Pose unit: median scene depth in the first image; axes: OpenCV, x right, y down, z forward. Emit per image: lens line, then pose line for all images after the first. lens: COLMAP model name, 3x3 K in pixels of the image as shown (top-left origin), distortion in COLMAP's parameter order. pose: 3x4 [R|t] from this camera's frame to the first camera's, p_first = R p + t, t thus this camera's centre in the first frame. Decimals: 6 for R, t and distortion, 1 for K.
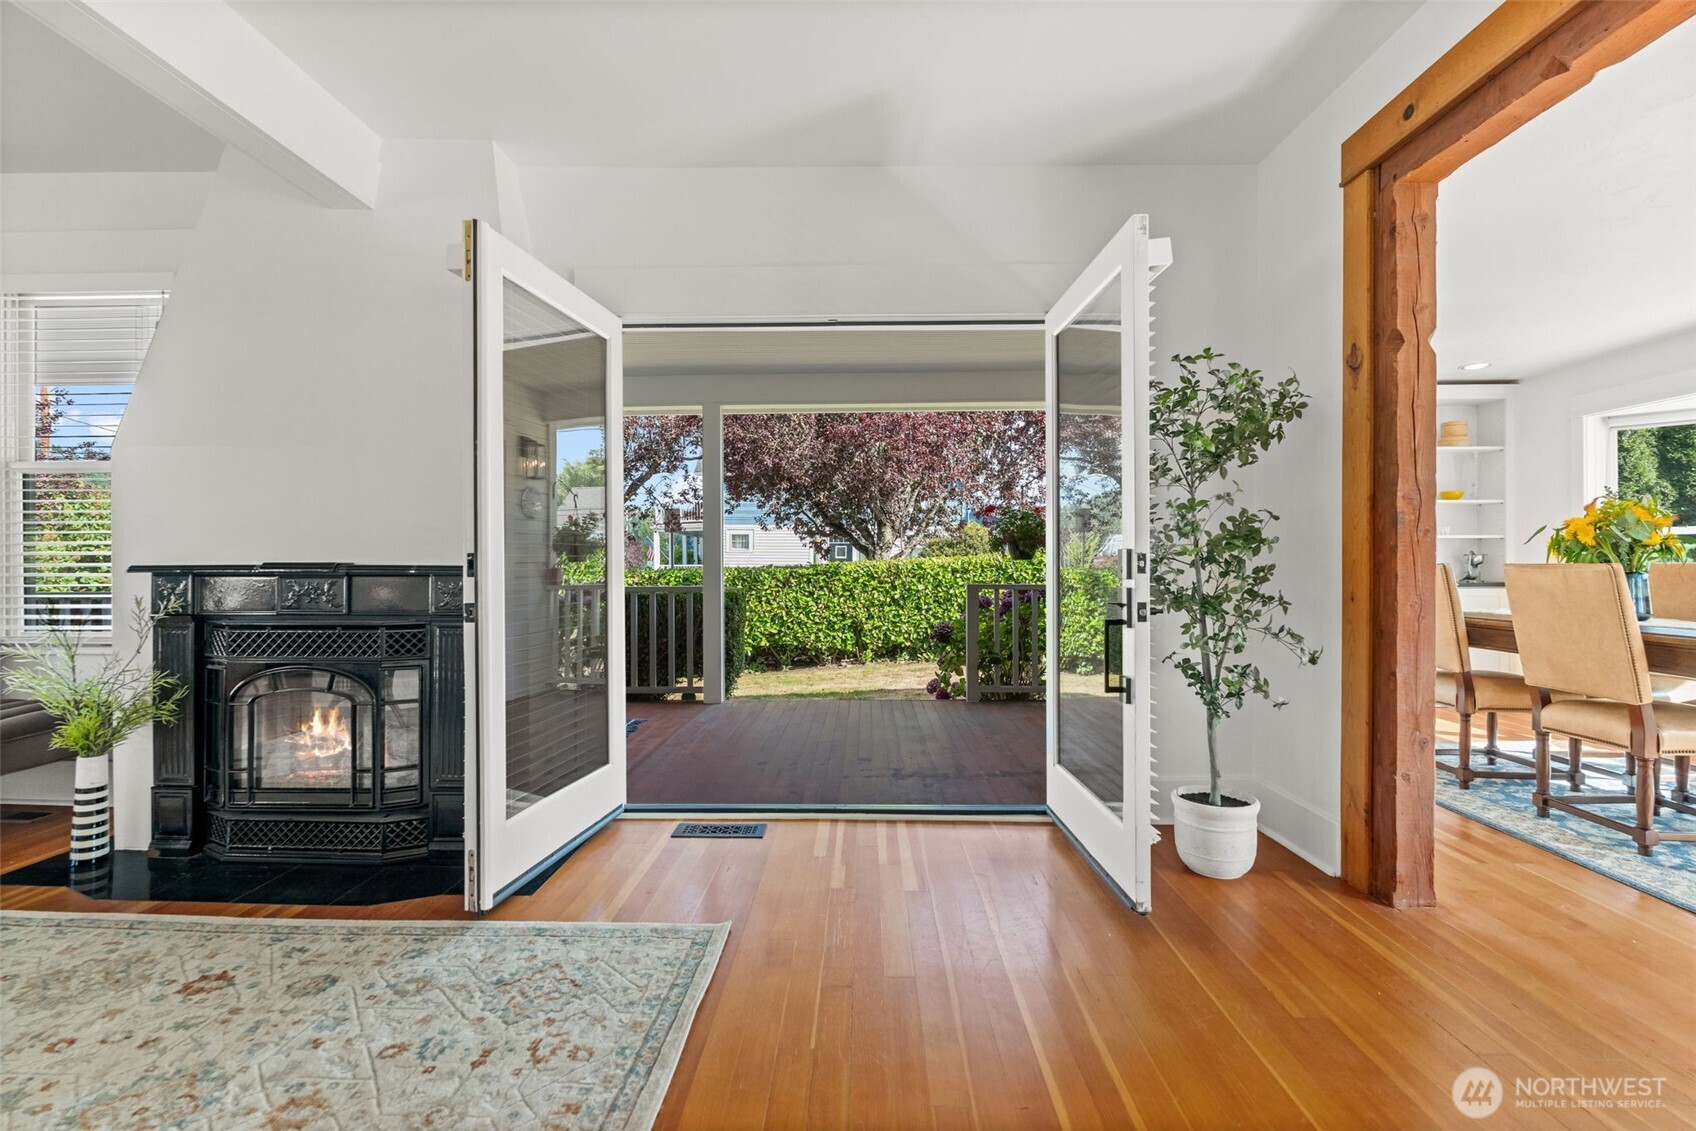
lens RADIAL K [[748.9, 0, 843.7], [0, 748.9, 562.6], [0, 0, 1]] dist [0.000434, 0.000090]
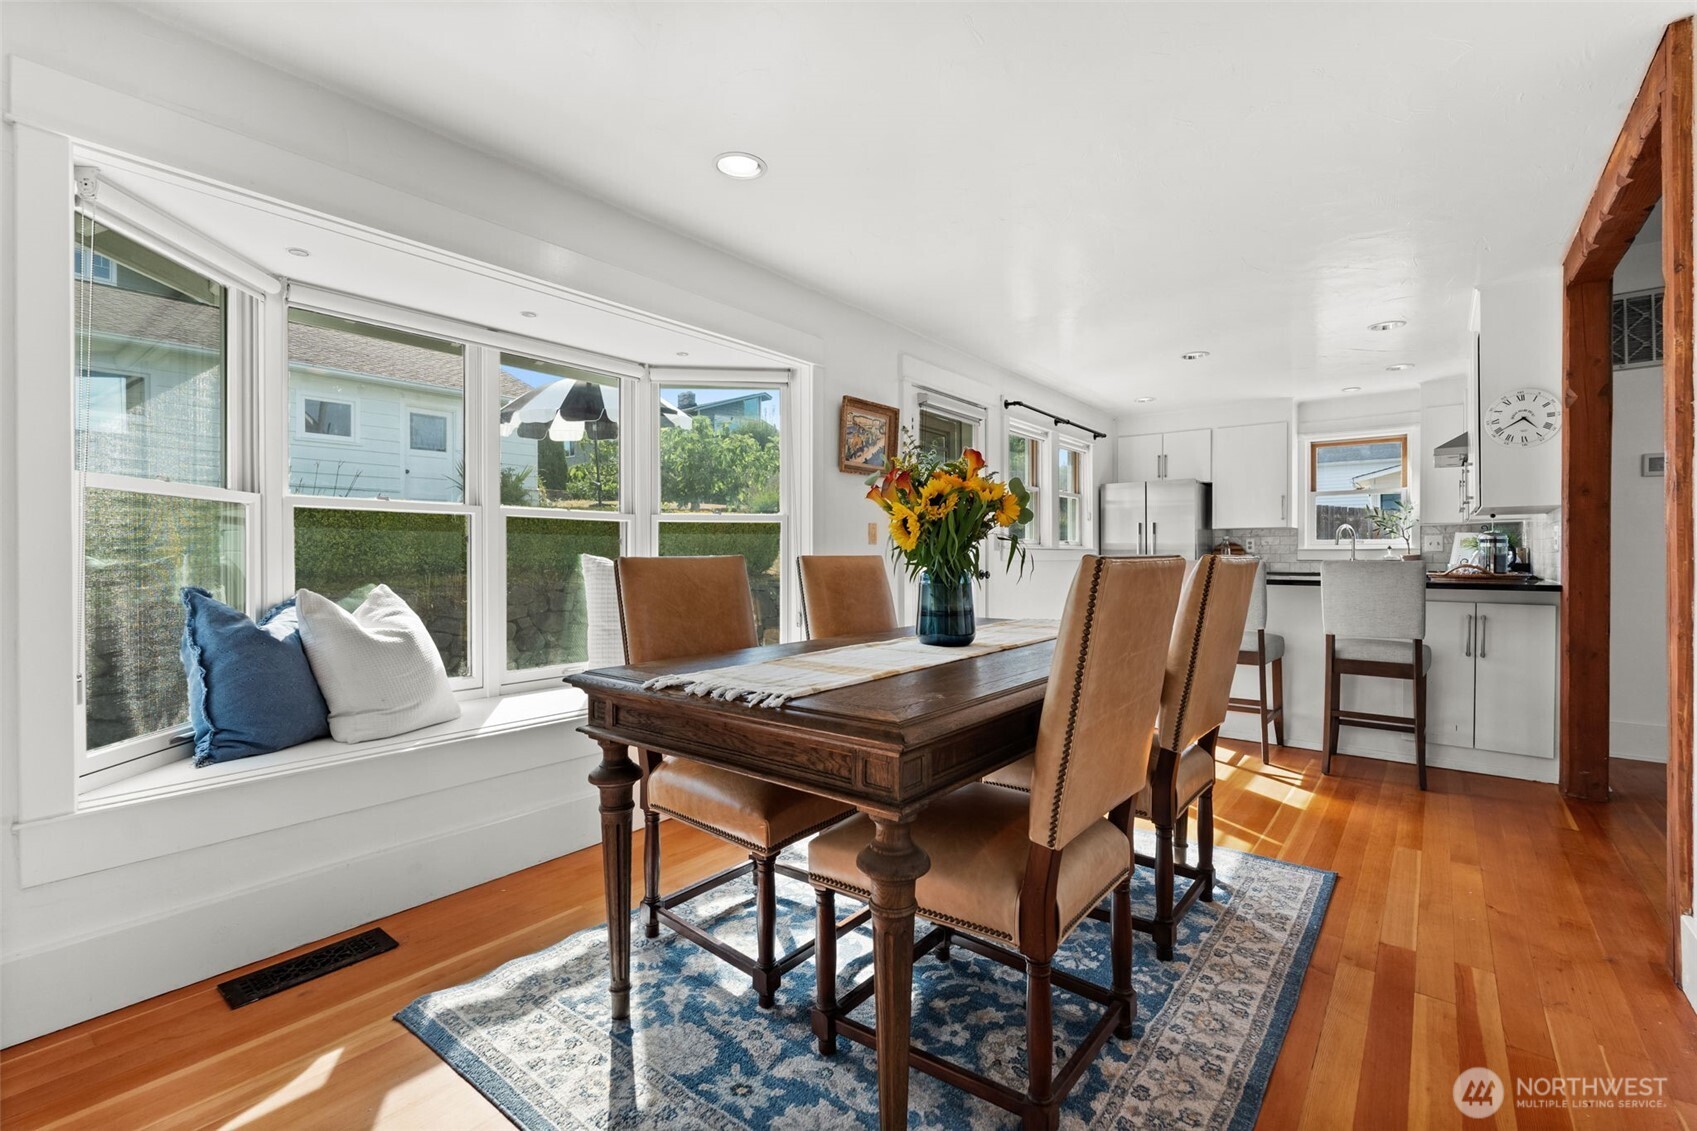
lens RADIAL K [[749.3, 0, 852.5], [0, 749.3, 557.5], [0, 0, 1]] dist [0.000434, 0.000090]
pose [[-0.804443, 0.004448, 0.594013, 0.863341], [0.004795, 0.999988, -0.000994, 0.001589], [-0.594010, 0.002049, -0.804455, 1.869533]]
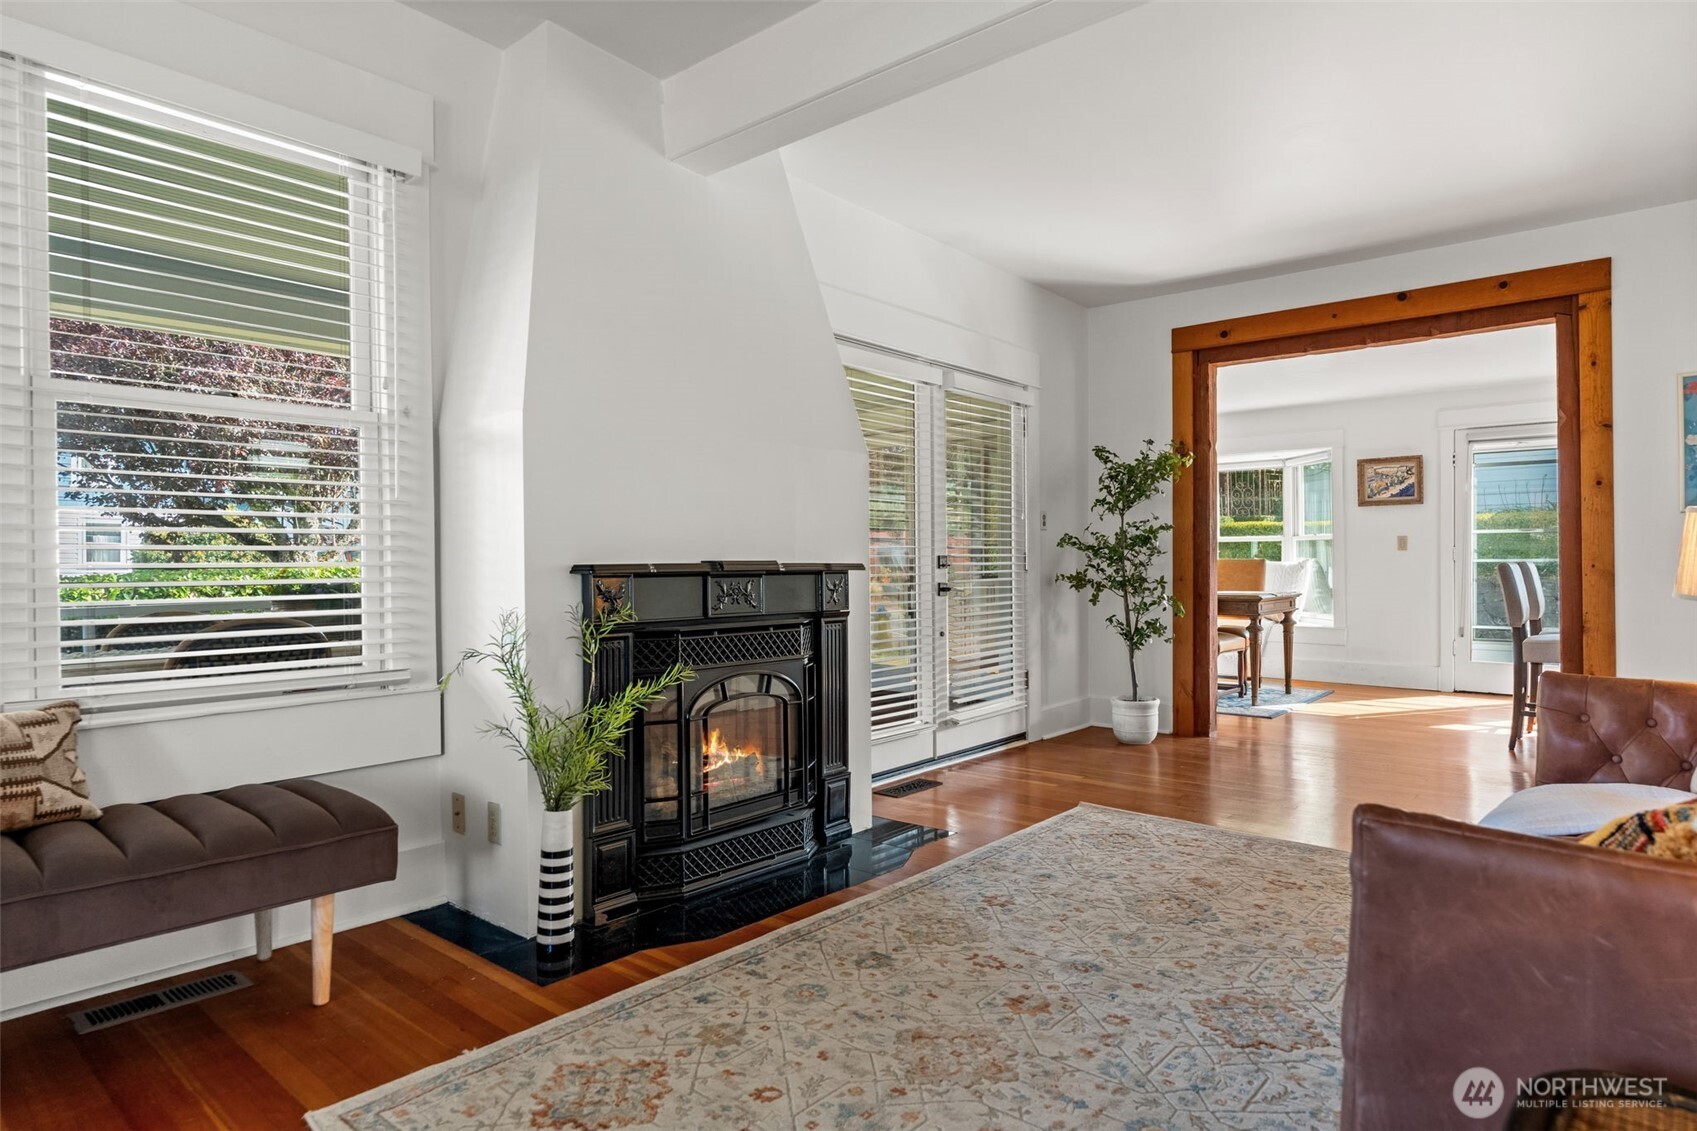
lens RADIAL K [[964.7, 0, 852.5], [0, 964.7, 562.3], [0, 0, 1]] dist [-0.005901, -0.000664]
pose [[0.628069, -0.003175, 0.778151, -1.505619], [0.003429, 0.999993, 0.001312, 0.000189], [-0.778150, 0.001844, 0.628075, 0.125773]]
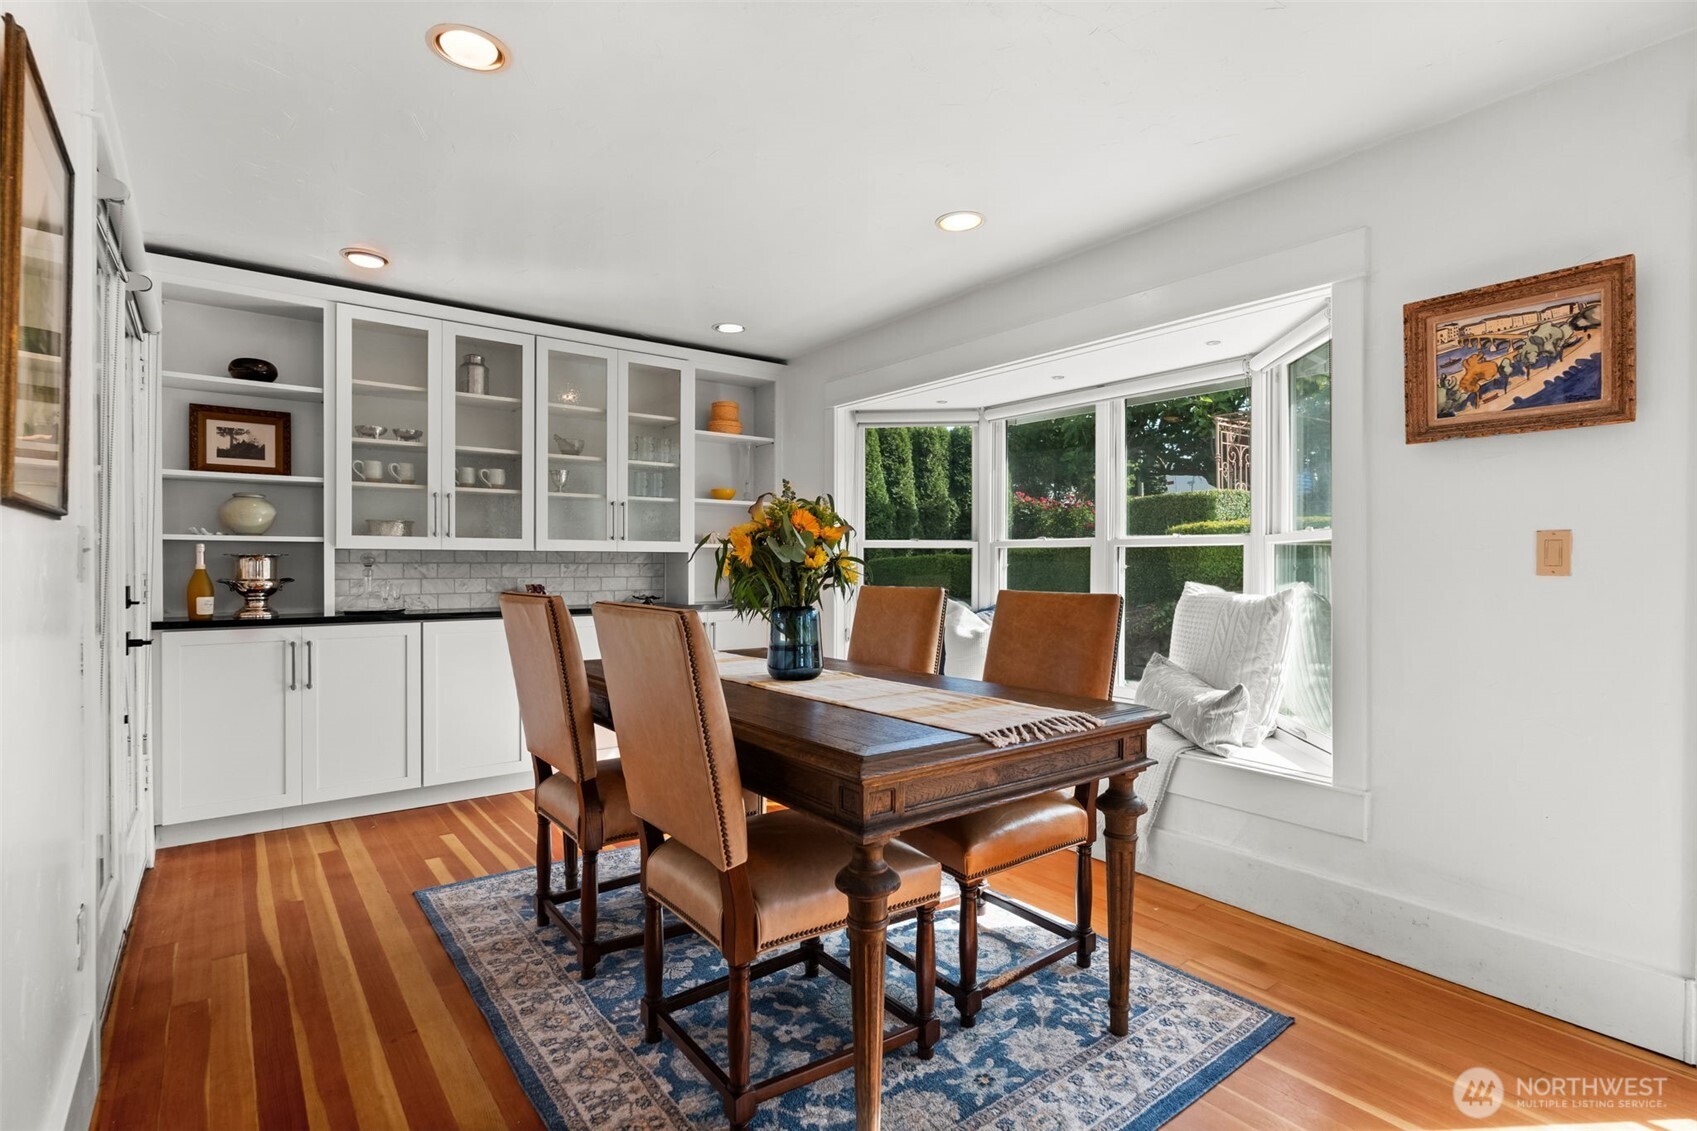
lens RADIAL K [[821.8, 0, 851.3], [0, 821.8, 566.9], [0, 0, 1]] dist [-0.000957, -0.000315]
pose [[0.775689, 0.003531, 0.631105, 0.731158], [-0.006582, 0.999975, 0.002495, -0.030660], [-0.631081, -0.006089, 0.775693, 0.466418]]
